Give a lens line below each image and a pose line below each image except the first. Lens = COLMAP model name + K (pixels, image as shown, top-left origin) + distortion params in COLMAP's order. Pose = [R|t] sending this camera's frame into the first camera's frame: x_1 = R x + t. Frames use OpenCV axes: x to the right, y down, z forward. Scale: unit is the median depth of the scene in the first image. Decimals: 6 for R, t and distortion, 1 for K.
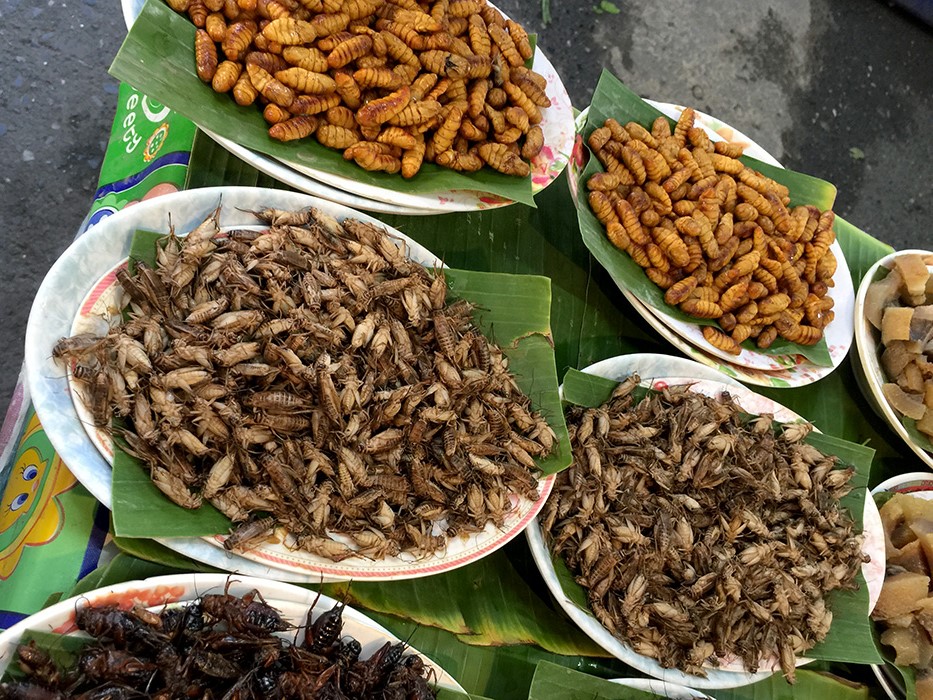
lens RADIAL K [[798.3, 0, 438.4], [0, 798.3, 293.5], [0, 0, 1]] dist [0.067937, -0.068025]
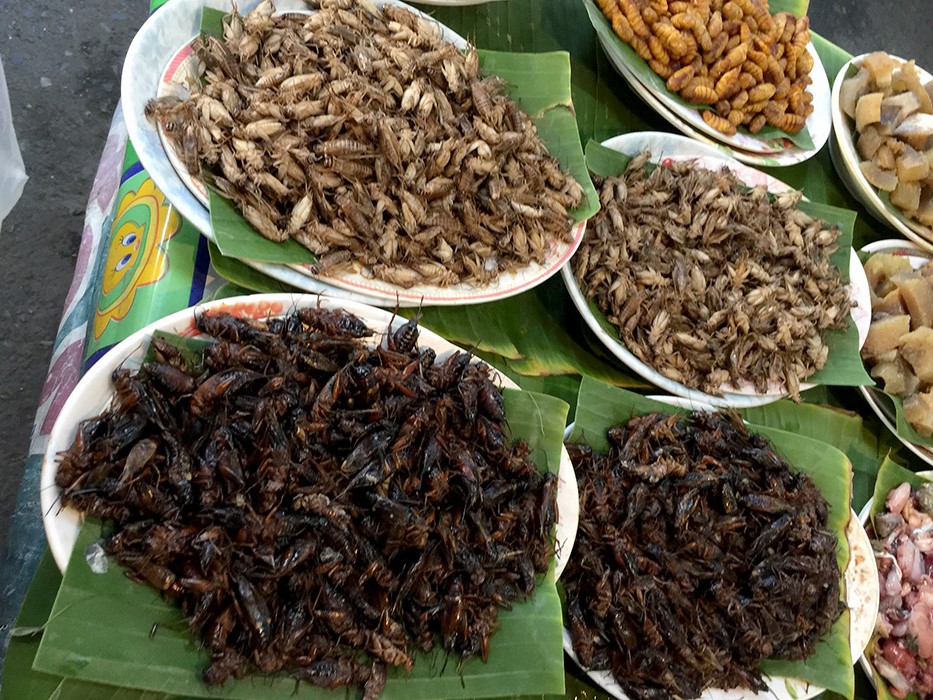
lens RADIAL K [[798.3, 0, 432.5], [0, 798.3, 396.5], [0, 0, 1]] dist [0.067937, -0.068025]
pose [[0.996131, -0.081955, 0.031717, -0.125792], [0.080714, 0.995989, 0.038611, 0.403037], [-0.034754, -0.035902, 0.998751, -0.141477]]
